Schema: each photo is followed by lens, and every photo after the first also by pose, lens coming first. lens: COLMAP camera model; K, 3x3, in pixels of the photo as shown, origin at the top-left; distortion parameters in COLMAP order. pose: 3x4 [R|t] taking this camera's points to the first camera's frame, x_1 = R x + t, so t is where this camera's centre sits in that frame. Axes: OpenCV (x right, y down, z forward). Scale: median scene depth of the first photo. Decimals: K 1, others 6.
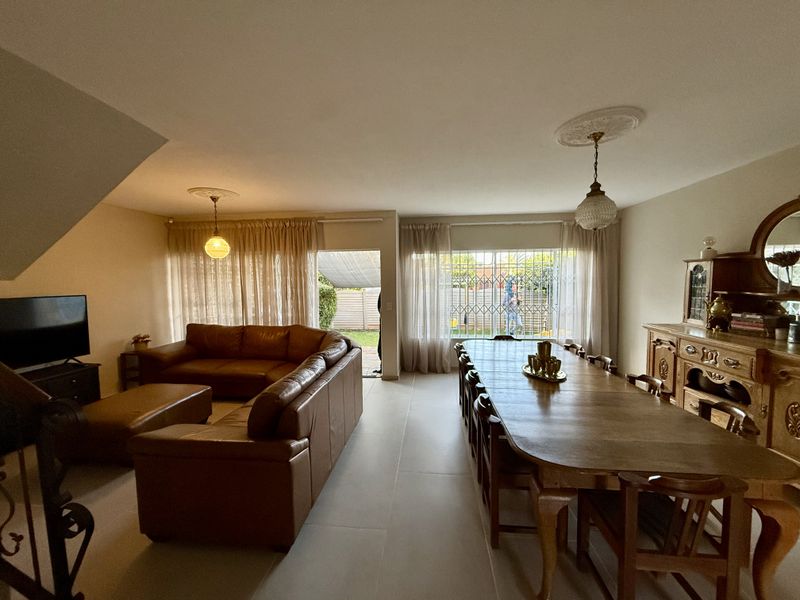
lens RADIAL K [[319.8, 0, 400.0], [0, 319.8, 300.0], [0, 0, 1]] dist [-0.009067, -0.000016]
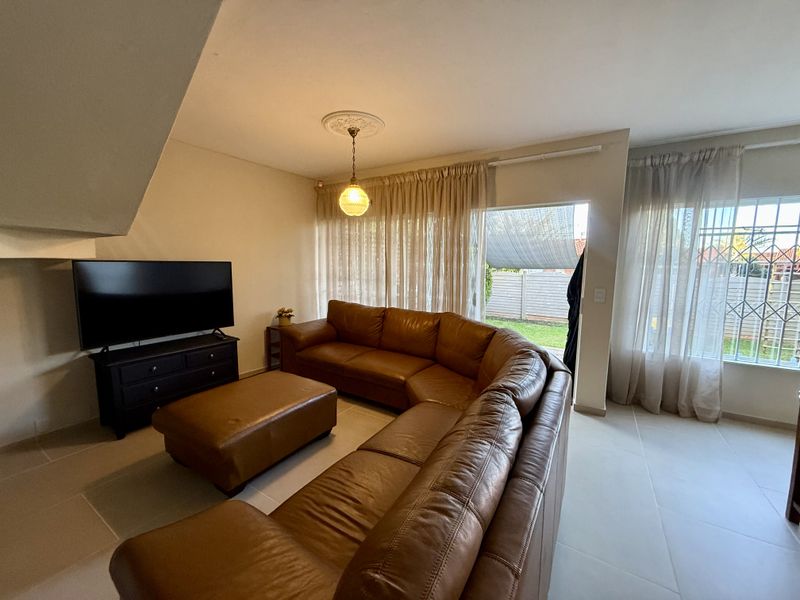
lens RADIAL K [[319.8, 0, 400.0], [0, 319.8, 300.0], [0, 0, 1]] dist [-0.009067, -0.000016]
pose [[0.899388, 0.072949, -0.431022, -0.109581], [-0.050117, 0.996684, 0.064110, 0.007891], [0.434269, -0.036058, 0.900061, 0.285731]]
